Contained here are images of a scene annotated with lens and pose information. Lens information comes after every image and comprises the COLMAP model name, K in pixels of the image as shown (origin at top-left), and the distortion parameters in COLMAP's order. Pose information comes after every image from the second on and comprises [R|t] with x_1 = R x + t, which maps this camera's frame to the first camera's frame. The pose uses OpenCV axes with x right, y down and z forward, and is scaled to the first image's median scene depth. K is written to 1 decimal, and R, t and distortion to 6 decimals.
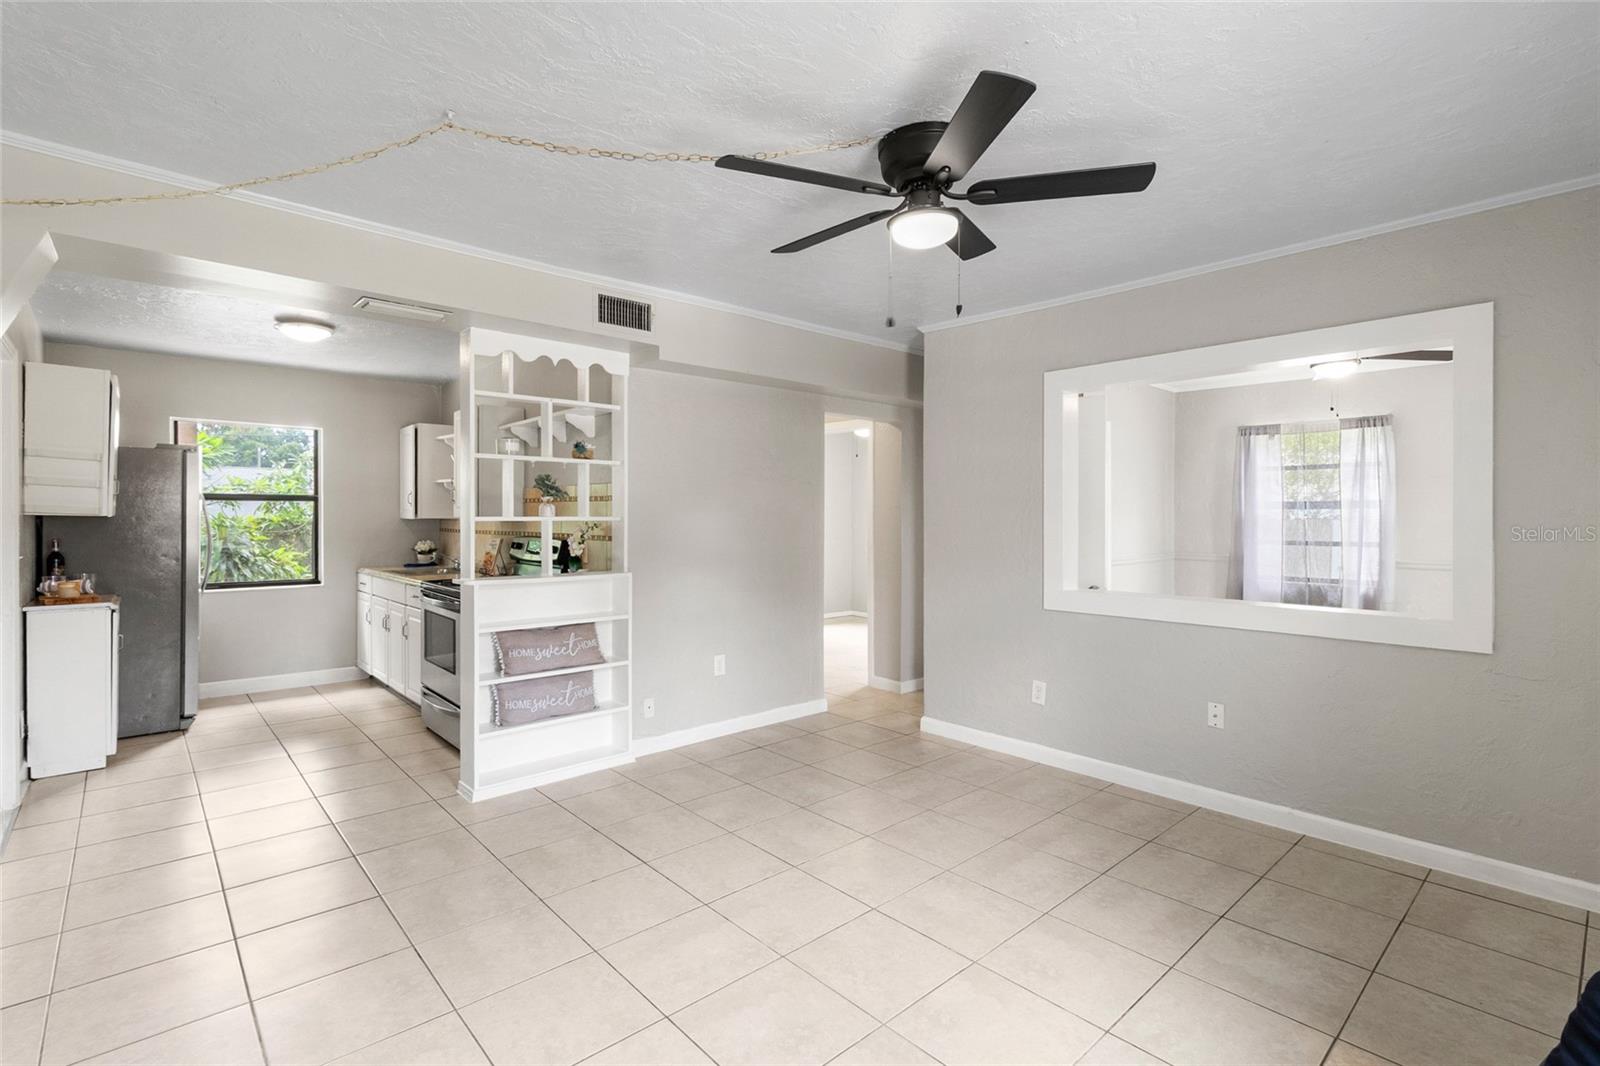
lens RADIAL K [[737.8, 0, 795.7], [0, 737.8, 519.9], [0, 0, 1]] dist [-0.000567, -0.000758]
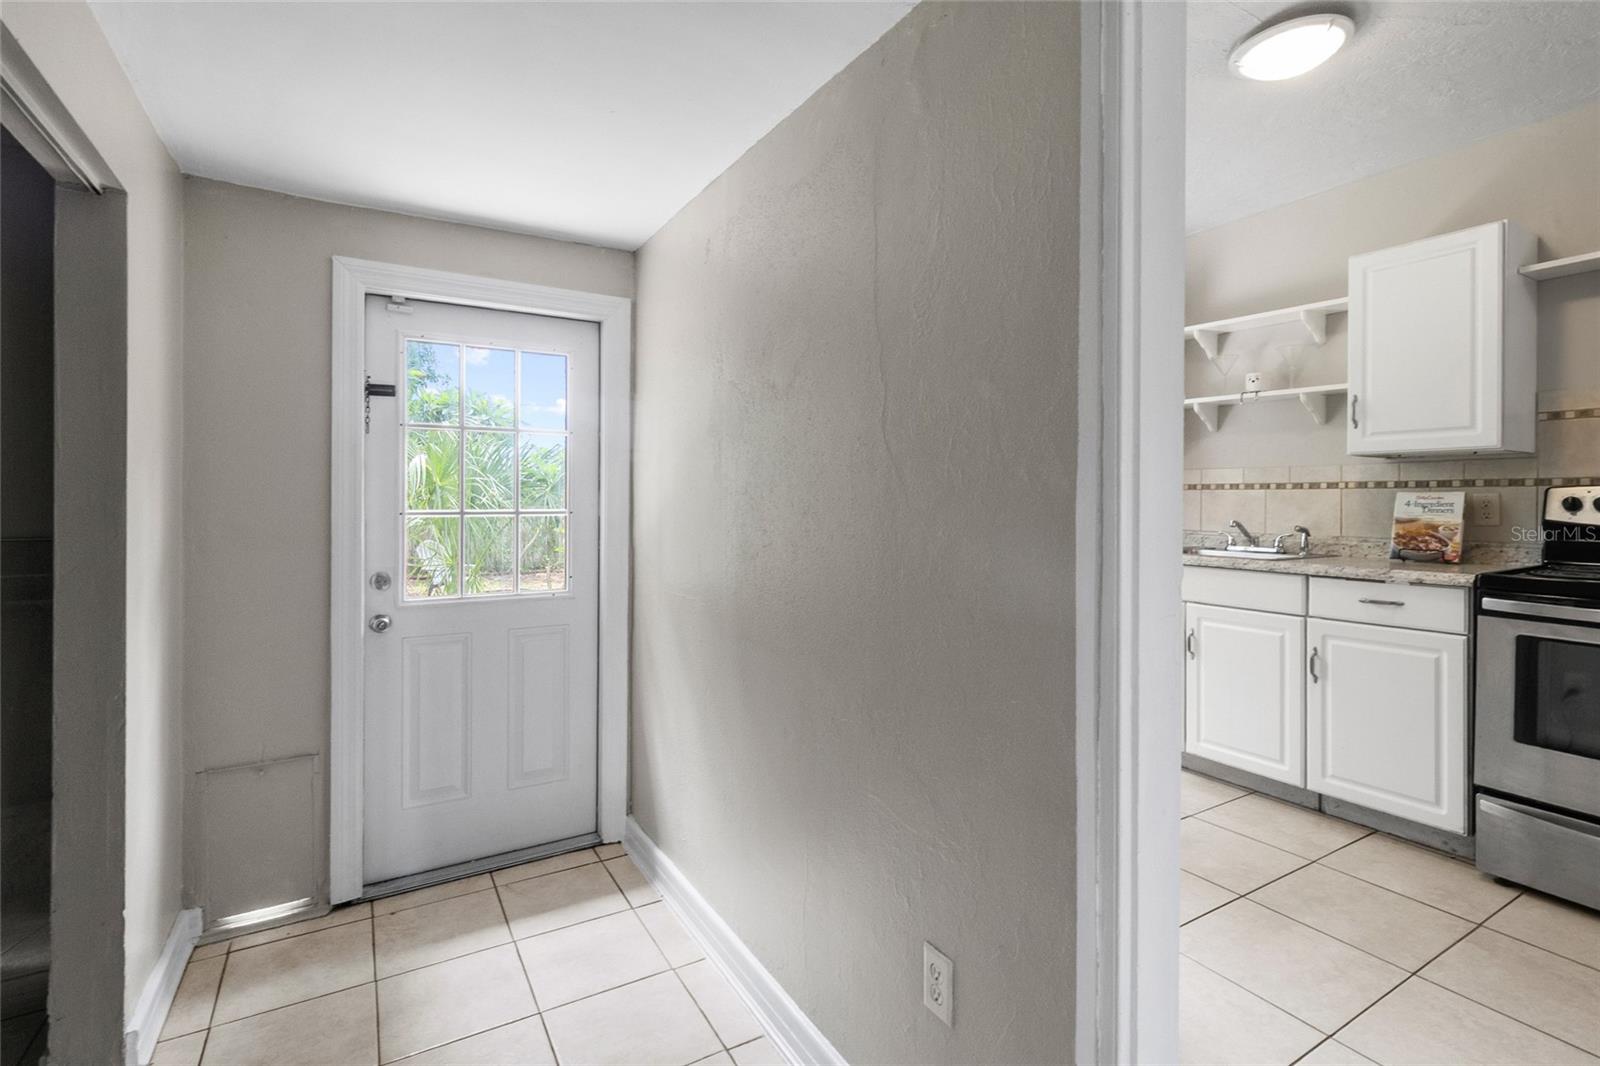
lens RADIAL K [[737.8, 0, 807.3], [0, 737.8, 499.4], [0, 0, 1]] dist [-0.000567, -0.000758]
pose [[0.978828, 0.002294, -0.204671, -0.934590], [-0.003165, 0.999987, -0.003927, 0.042524], [0.204659, 0.004491, 0.978823, 0.495461]]
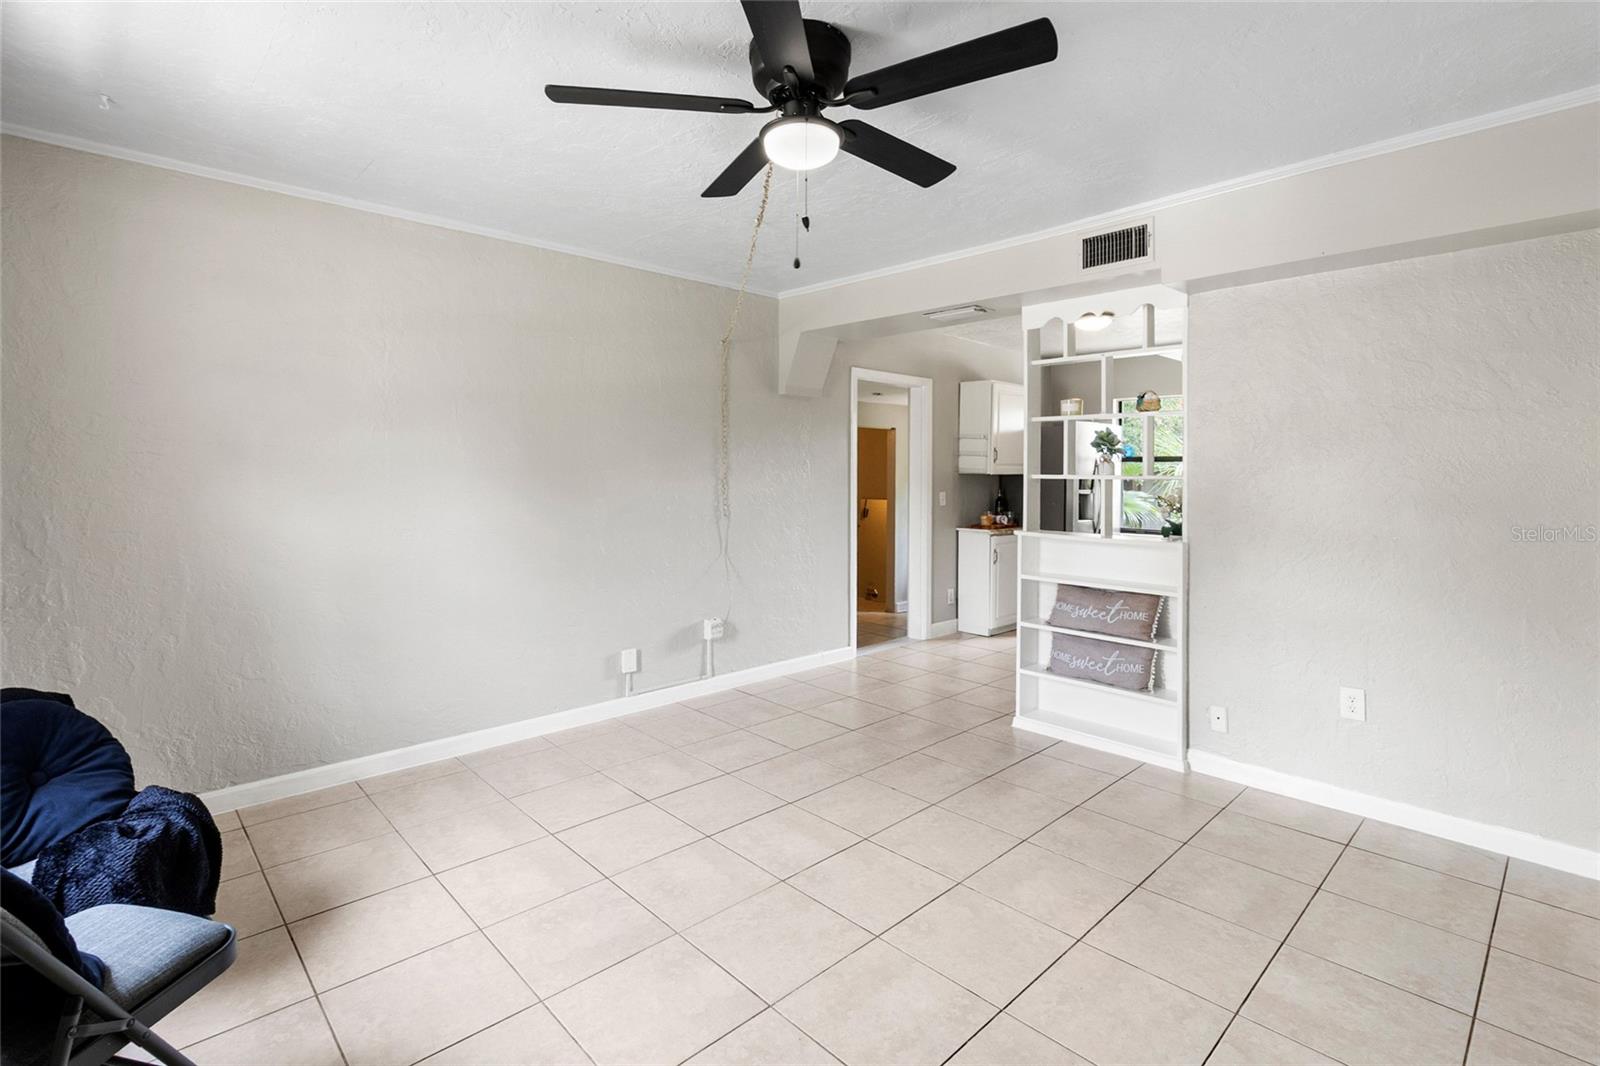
lens RADIAL K [[737.8, 0, 825.0], [0, 737.8, 478.8], [0, 0, 1]] dist [-0.000567, -0.000758]
pose [[0.051104, 0.007661, -0.998664, 0.563995], [-0.013095, 0.999890, 0.007001, -0.001646], [0.998607, 0.012719, 0.051199, 0.533587]]
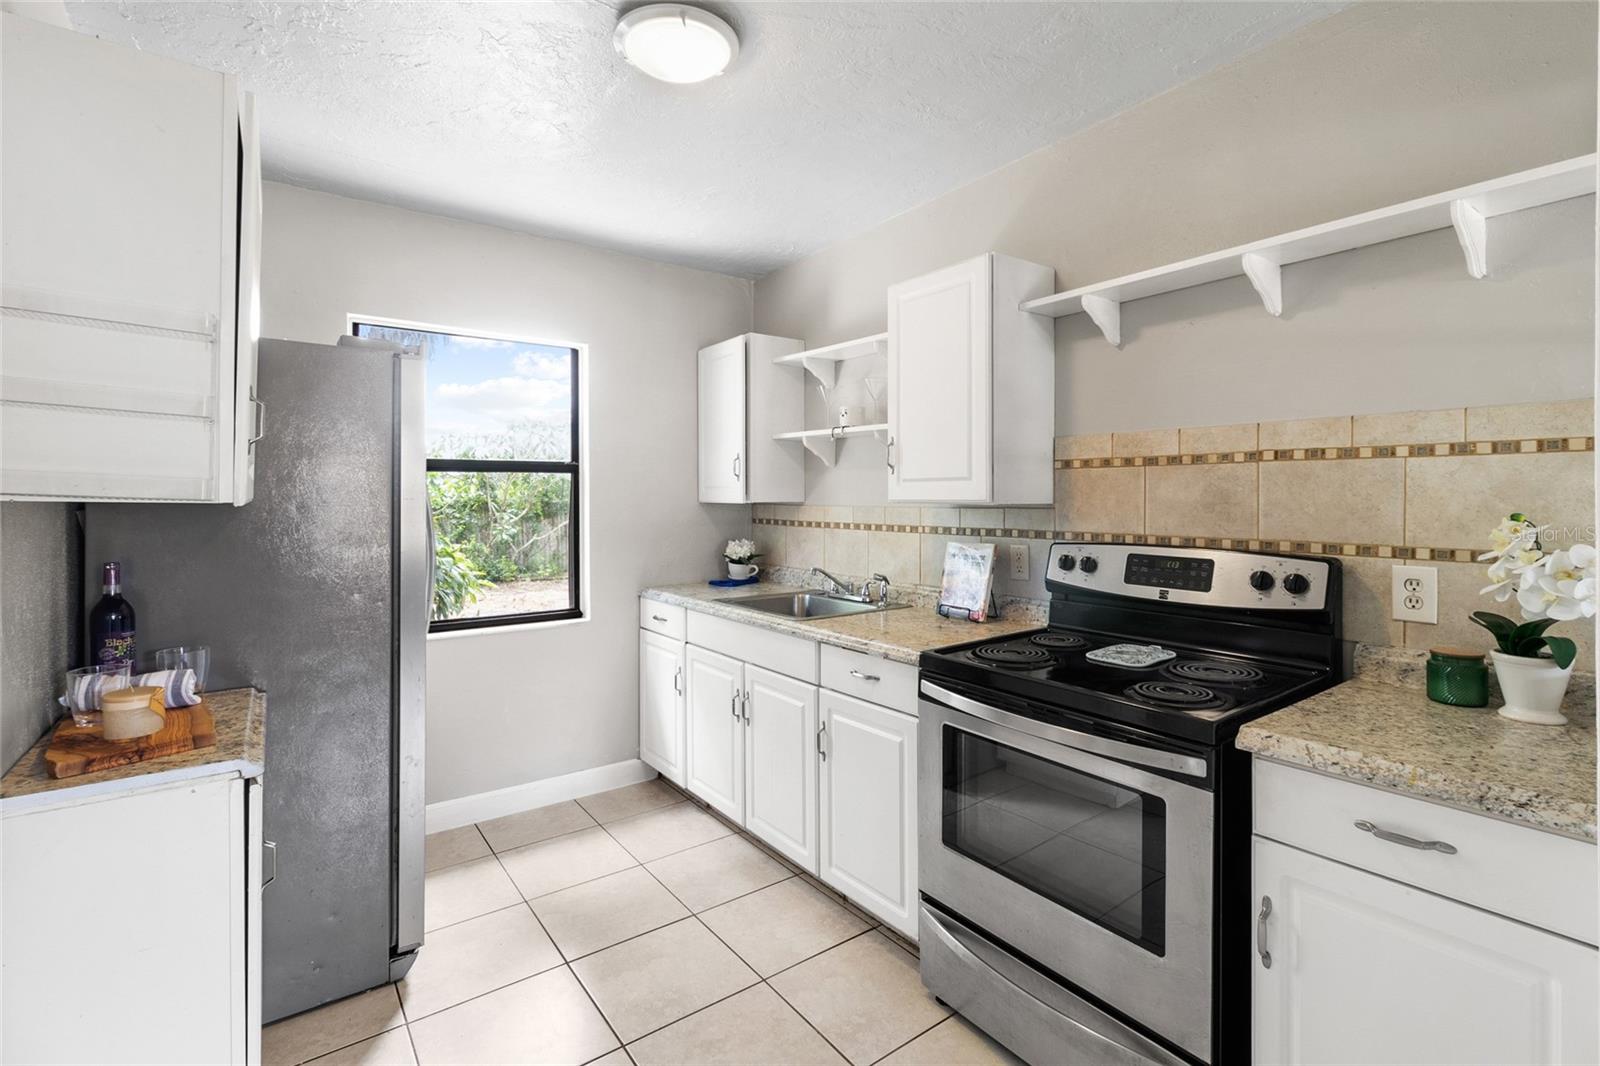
lens RADIAL K [[737.8, 0, 809.5], [0, 737.8, 499.1], [0, 0, 1]] dist [-0.000567, -0.000758]
pose [[0.995209, -0.004938, -0.097645, -0.590825], [0.004871, 0.999988, -0.000931, -0.005256], [0.097648, 0.000451, 0.995221, 0.638868]]
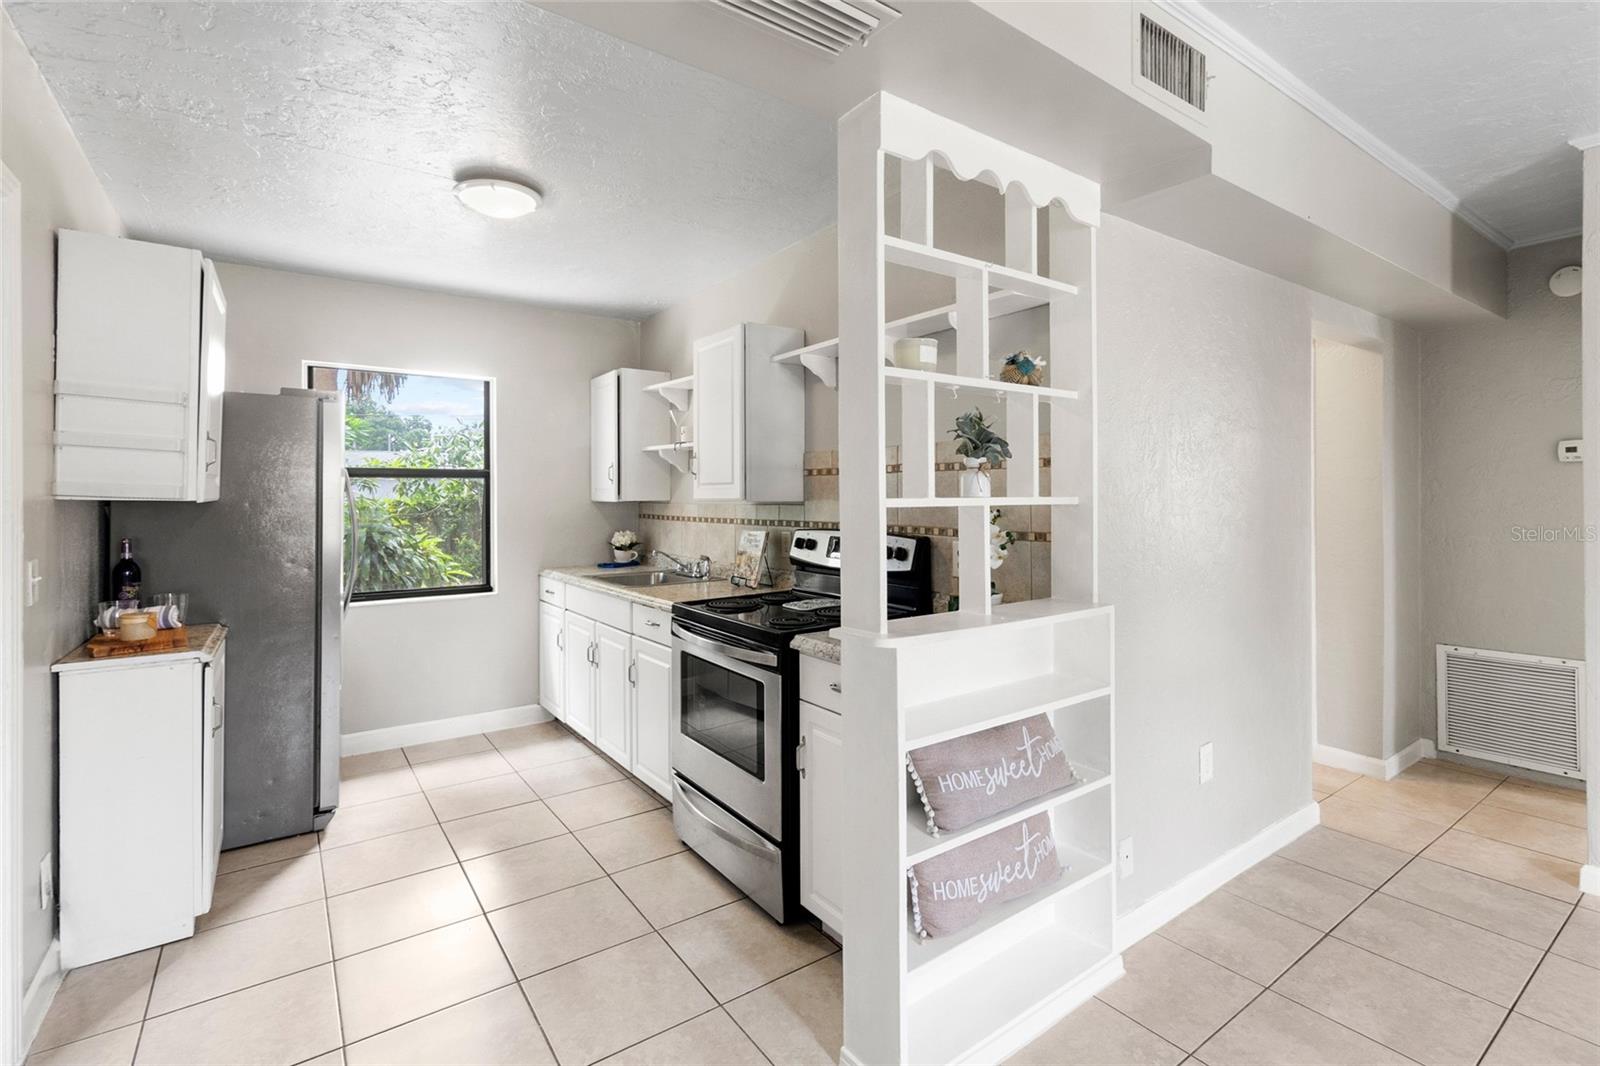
lens RADIAL K [[737.8, 0, 805.3], [0, 737.8, 493.7], [0, 0, 1]] dist [-0.000567, -0.000758]
pose [[0.993409, -0.007342, -0.114386, -0.363393], [0.006499, 0.999949, -0.007734, -0.003250], [0.114437, 0.006940, 0.993406, 0.444784]]
